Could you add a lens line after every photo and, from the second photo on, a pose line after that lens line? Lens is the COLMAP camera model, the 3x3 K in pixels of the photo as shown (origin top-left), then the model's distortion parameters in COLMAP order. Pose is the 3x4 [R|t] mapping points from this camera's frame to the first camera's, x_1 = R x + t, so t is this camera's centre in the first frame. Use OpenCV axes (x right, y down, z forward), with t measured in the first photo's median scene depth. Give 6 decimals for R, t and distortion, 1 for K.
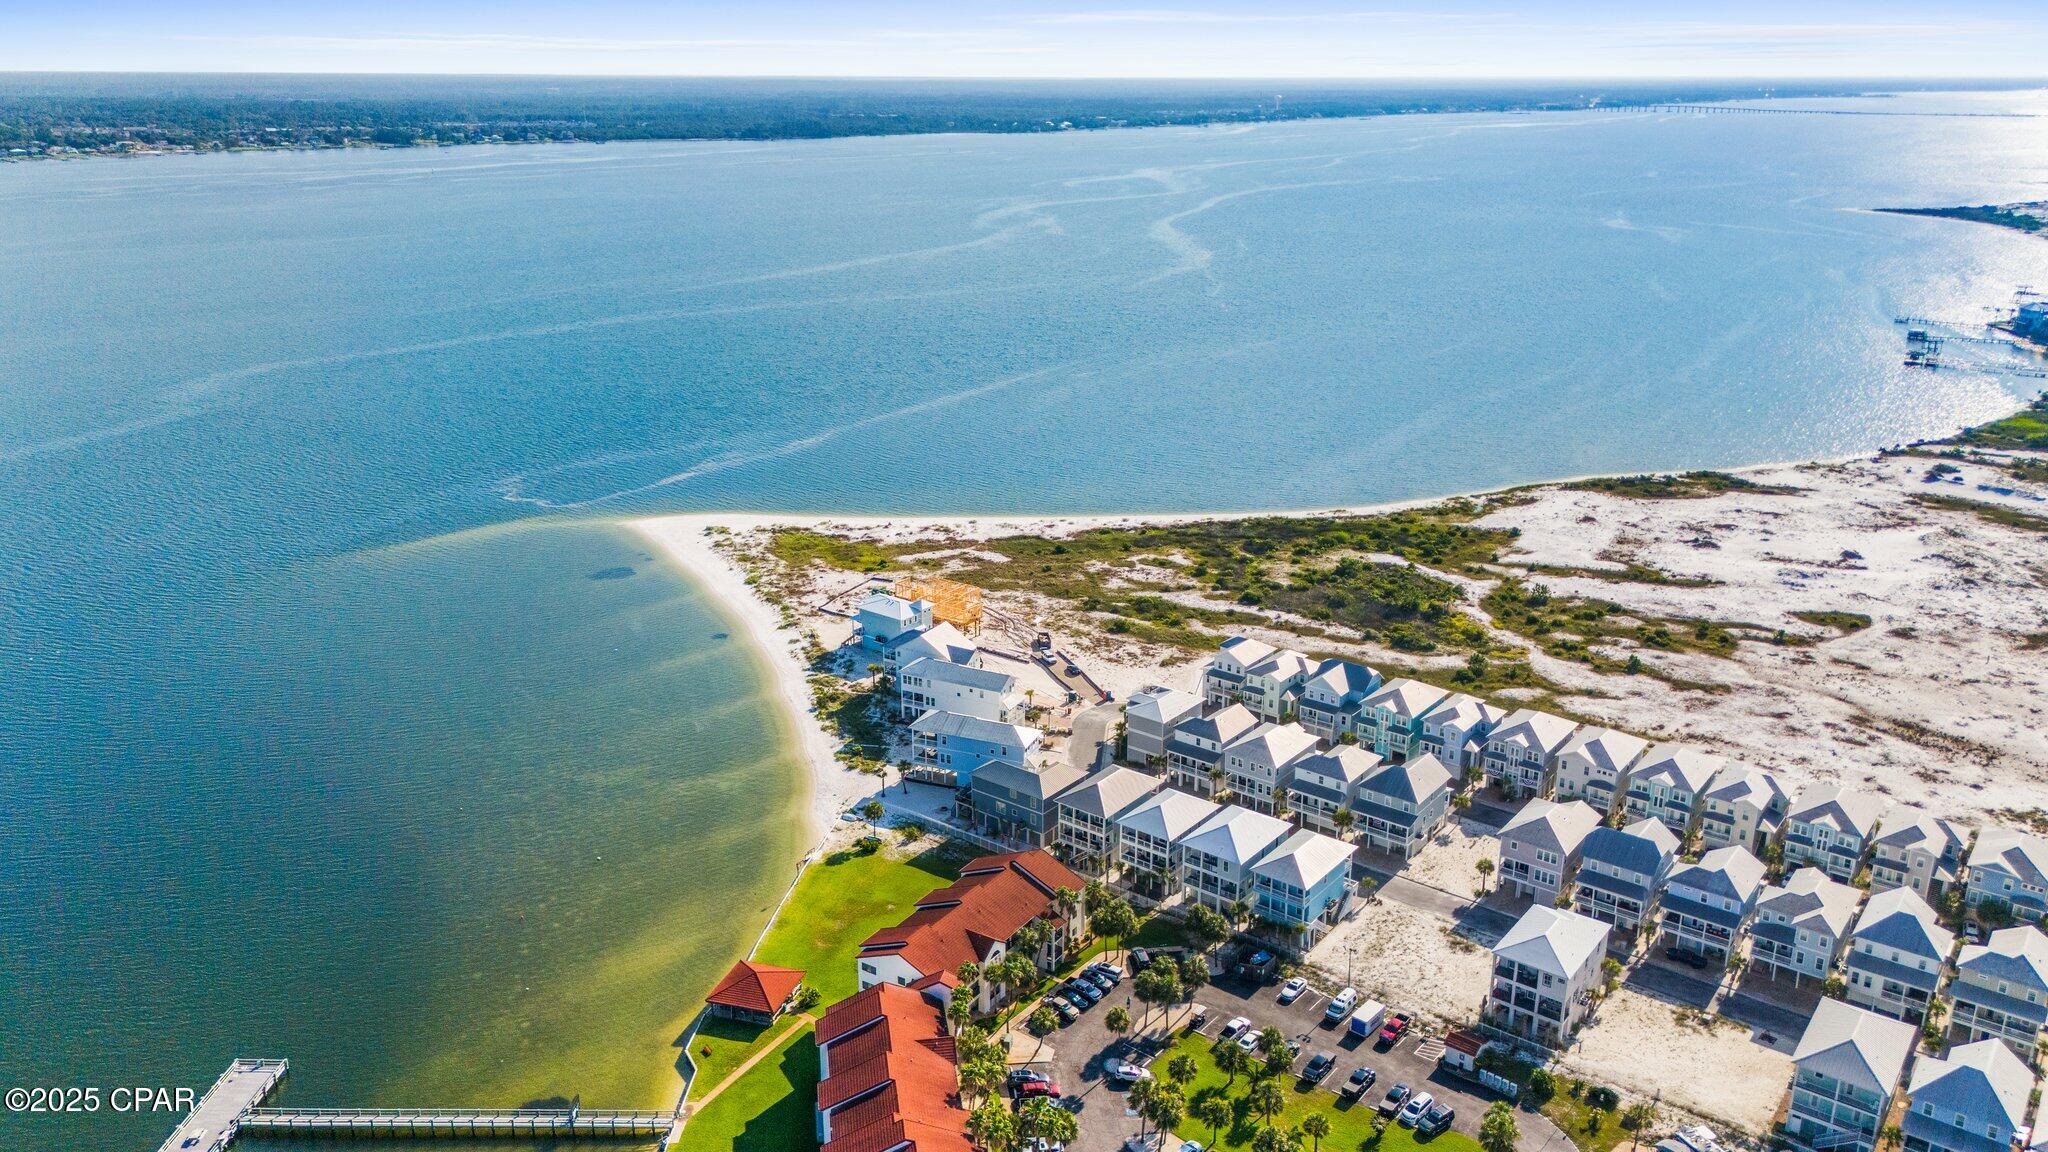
lens RADIAL K [[1491.8, 0, 1024.0], [0, 1491.8, 576.0], [0, 0, 1]] dist [0.095981, -0.111734]
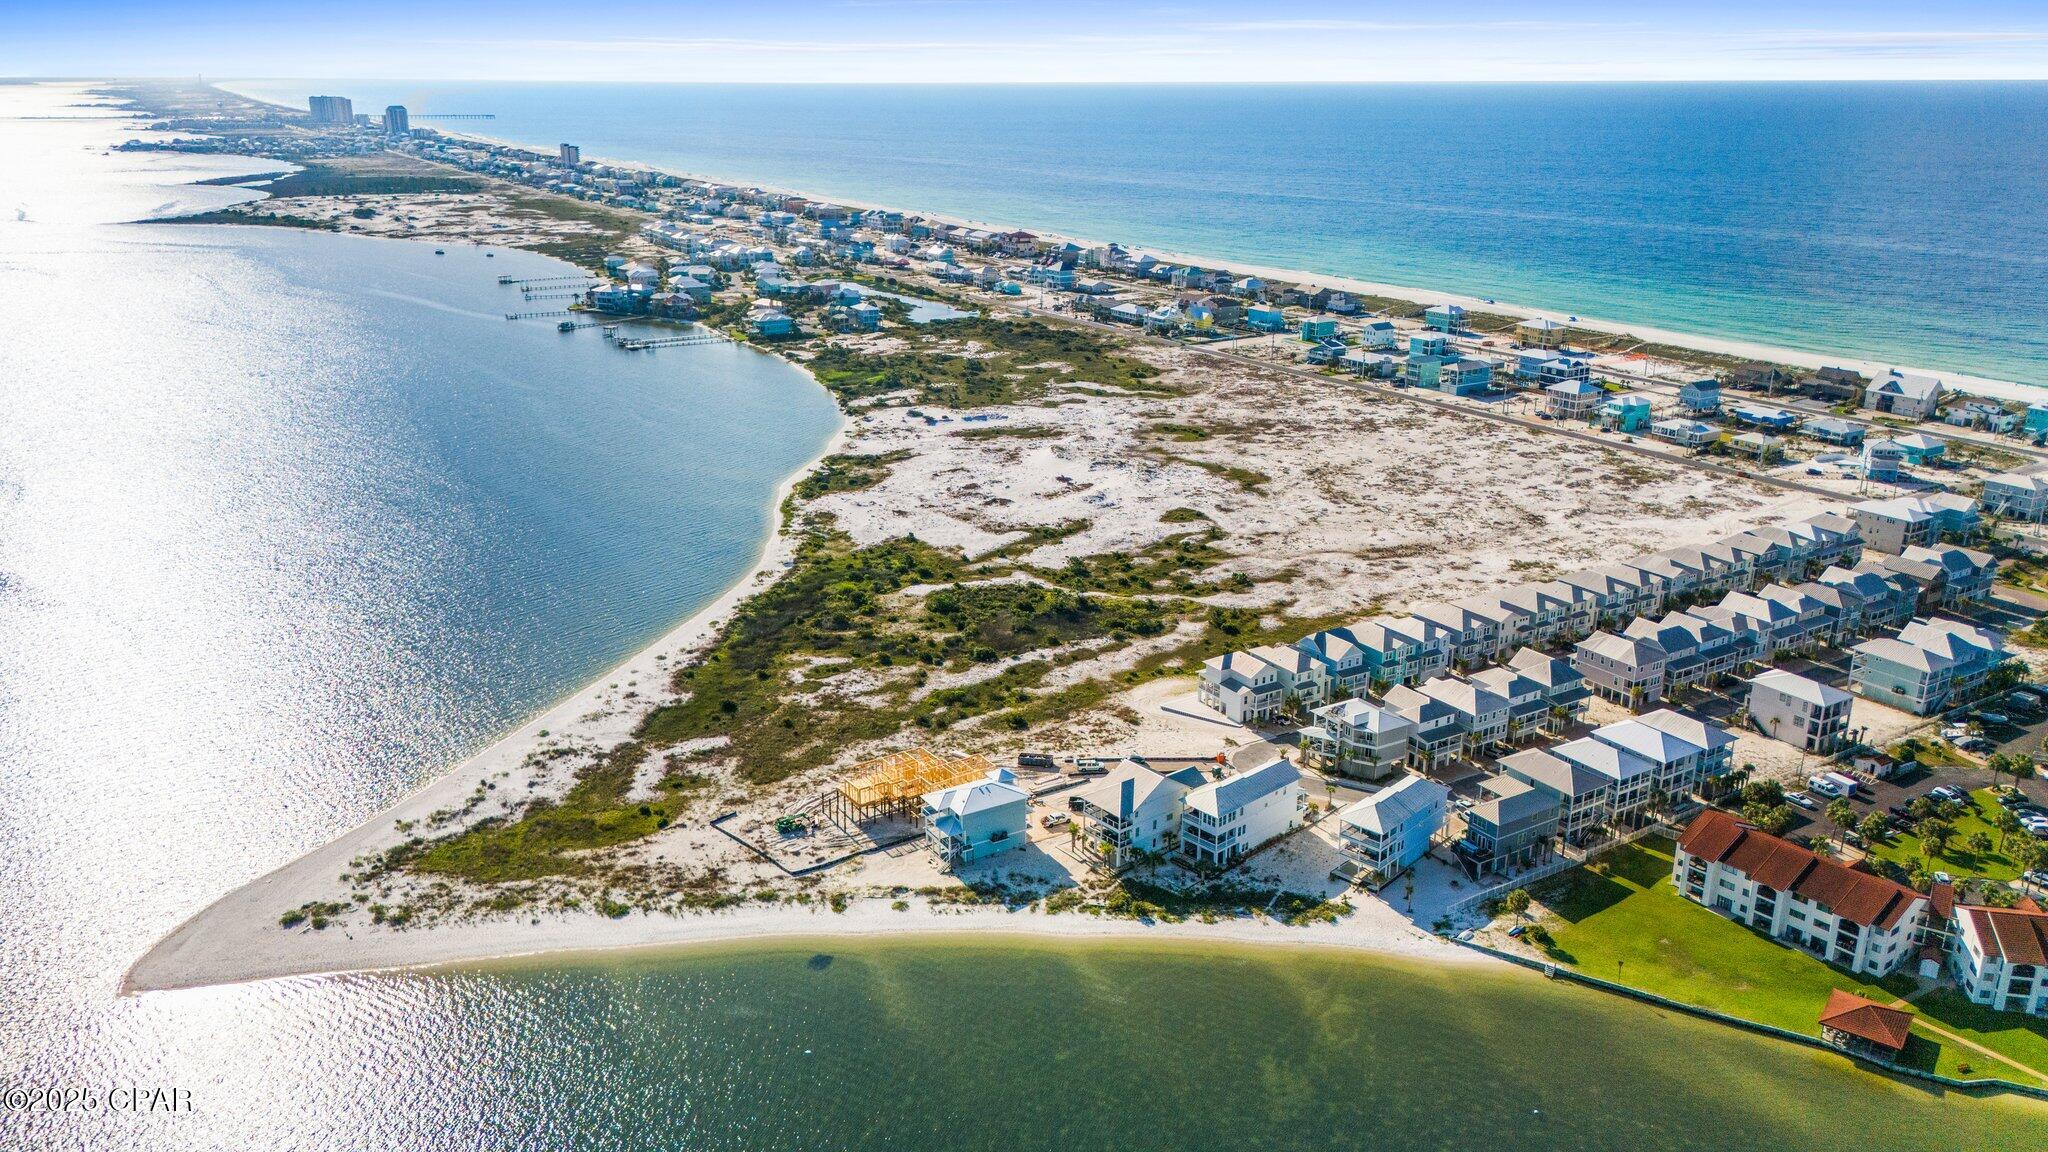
lens RADIAL K [[1491.8, 0, 1024.0], [0, 1491.8, 576.0], [0, 0, 1]] dist [0.095981, -0.111734]
pose [[0.344734, -0.293023, 0.891794, -0.673799], [0.294757, 0.935769, 0.193531, -0.209103], [-0.891222, 0.196146, 0.408962, 0.578106]]
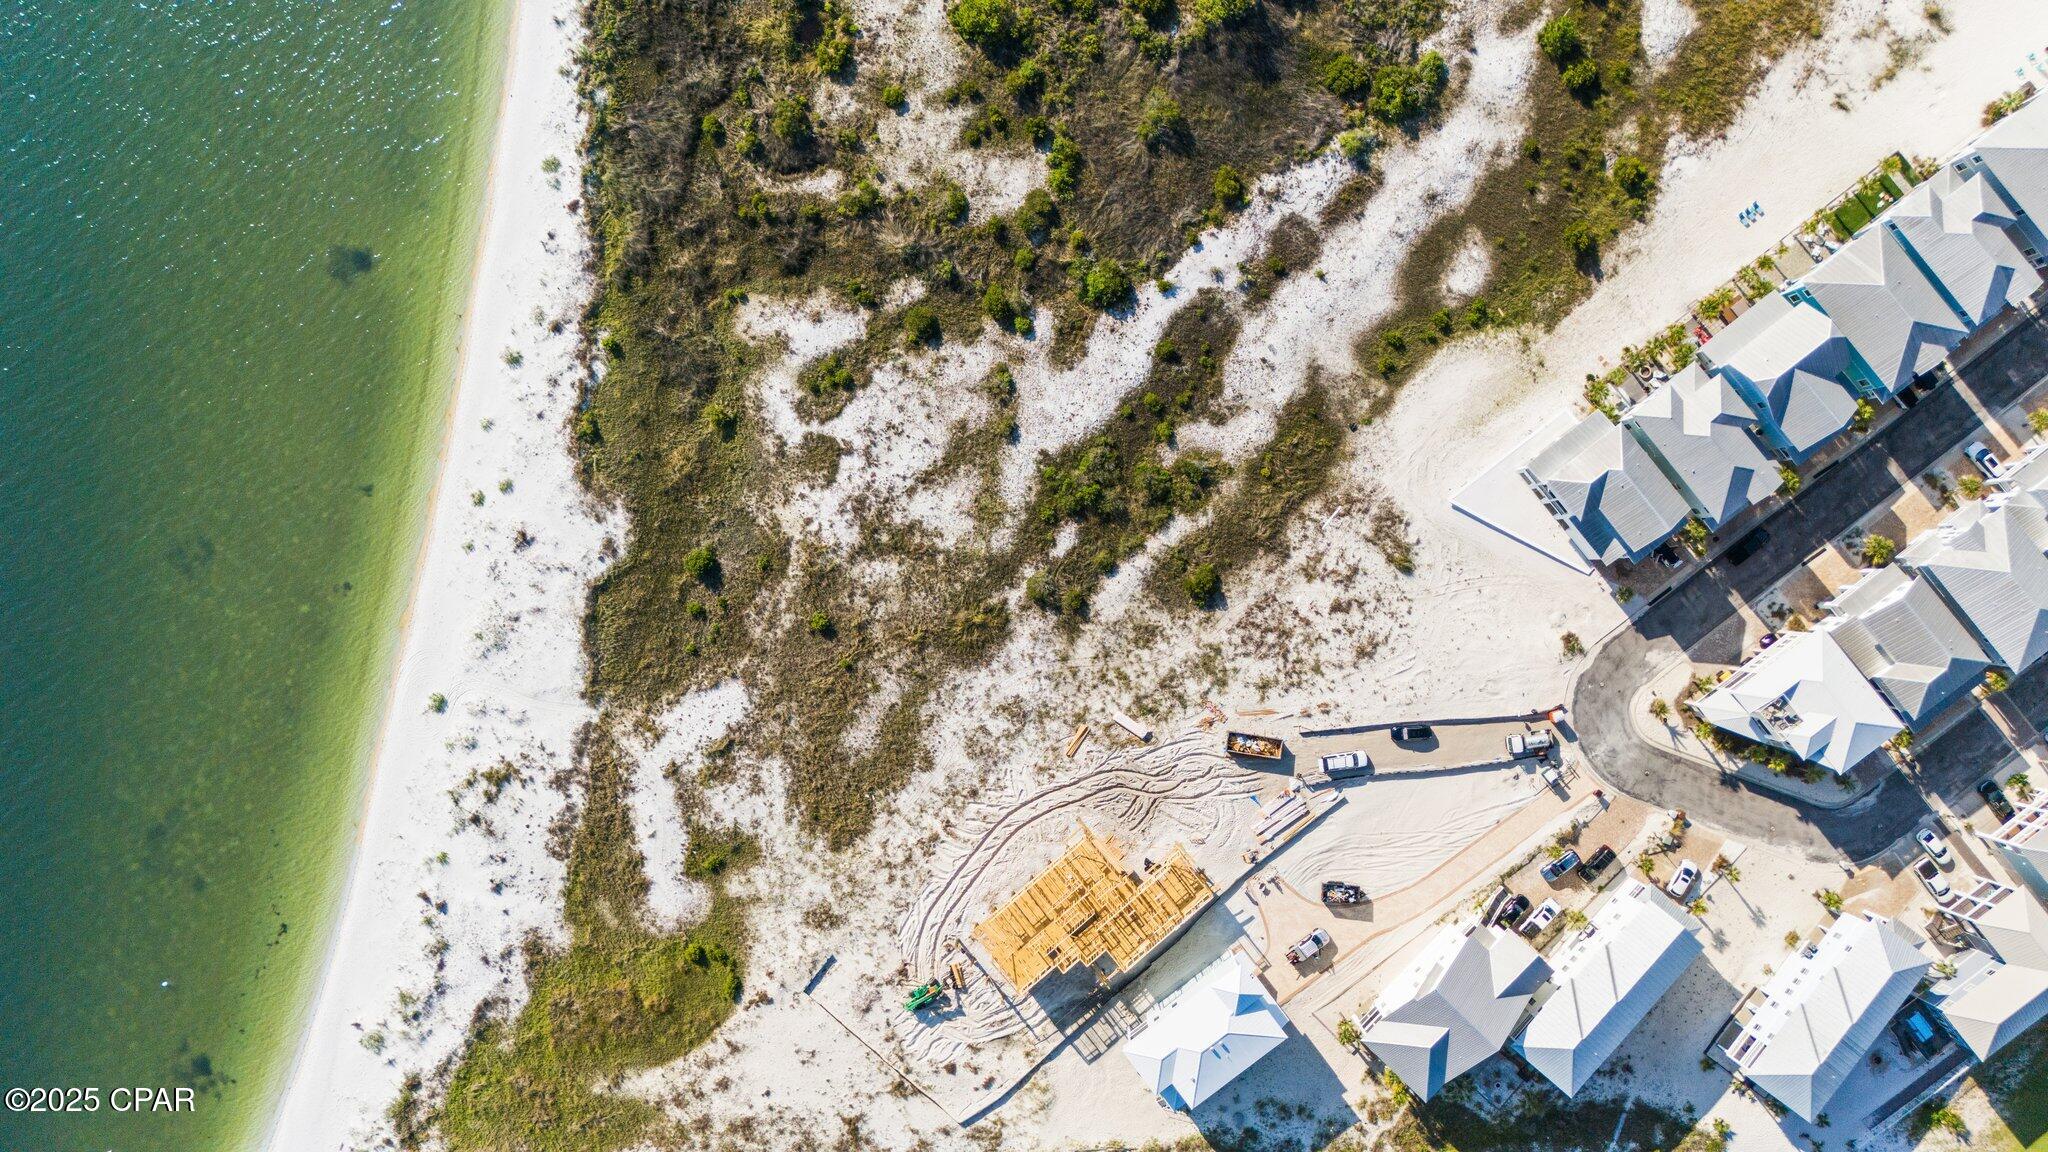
lens RADIAL K [[1491.8, 0, 1024.0], [0, 1491.8, 576.0], [0, 0, 1]] dist [0.095981, -0.111734]
pose [[0.237843, -0.971286, -0.005801, 0.052493], [0.342079, 0.078174, 0.936414, -0.461624], [-0.909072, -0.224704, 0.350849, 0.825750]]
